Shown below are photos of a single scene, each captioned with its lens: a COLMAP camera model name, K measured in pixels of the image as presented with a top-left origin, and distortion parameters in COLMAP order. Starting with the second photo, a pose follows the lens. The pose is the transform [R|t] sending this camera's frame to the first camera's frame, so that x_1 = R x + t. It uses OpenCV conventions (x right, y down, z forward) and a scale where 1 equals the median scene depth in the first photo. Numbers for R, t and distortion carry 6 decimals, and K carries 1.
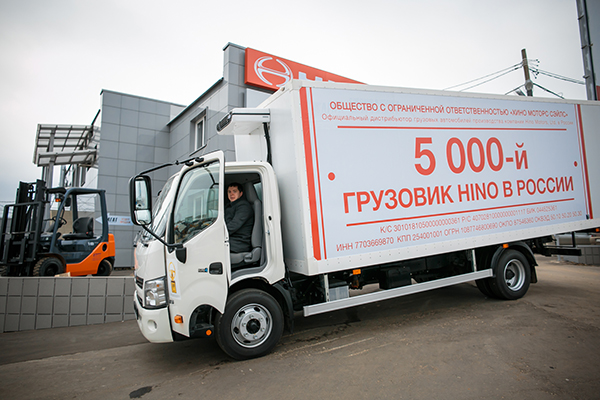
lens RADIAL K [[407.5, 0, 300.0], [0, 407.5, 200.0], [0, 0, 1]] dist [-0.061171, 0.061756]
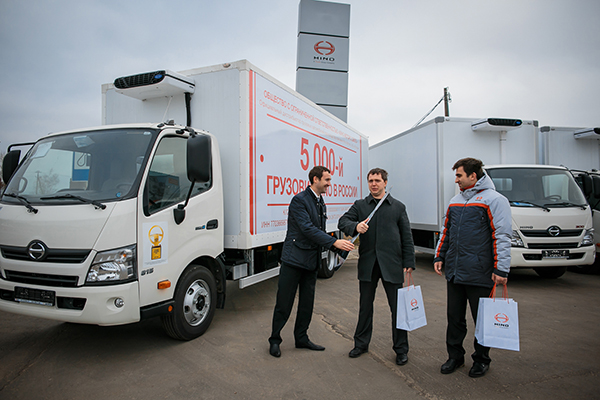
lens RADIAL K [[412.8, 0, 300.0], [0, 412.8, 200.0], [0, 0, 1]] dist [-0.061045, 0.059662]
pose [[0.742320, 0.088047, 0.664235, -0.501314], [-0.073023, 0.996055, -0.050424, 0.088671], [-0.666054, -0.011074, 0.745821, 0.105227]]
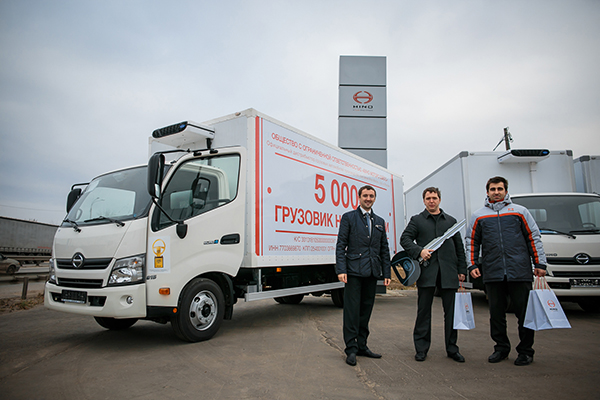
lens RADIAL K [[407.5, 0, 300.0], [0, 407.5, 200.0], [0, 0, 1]] dist [-0.061171, 0.061756]
pose [[0.854262, 0.143200, 0.499730, -0.411474], [-0.071558, 0.984552, -0.159803, 0.146266], [-0.514894, 0.100754, 0.851313, -0.095838]]
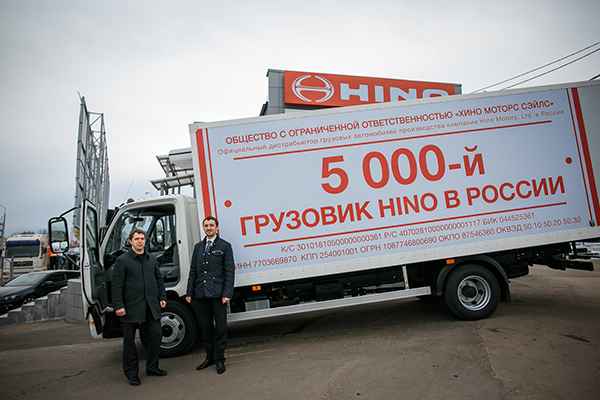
lens RADIAL K [[407.5, 0, 300.0], [0, 407.5, 200.0], [0, 0, 1]] dist [-0.061171, 0.061756]
pose [[0.924428, -0.056765, -0.377109, 0.616727], [0.056909, 0.998321, -0.010770, -0.039819], [0.377087, -0.011505, 0.926106, 0.021614]]
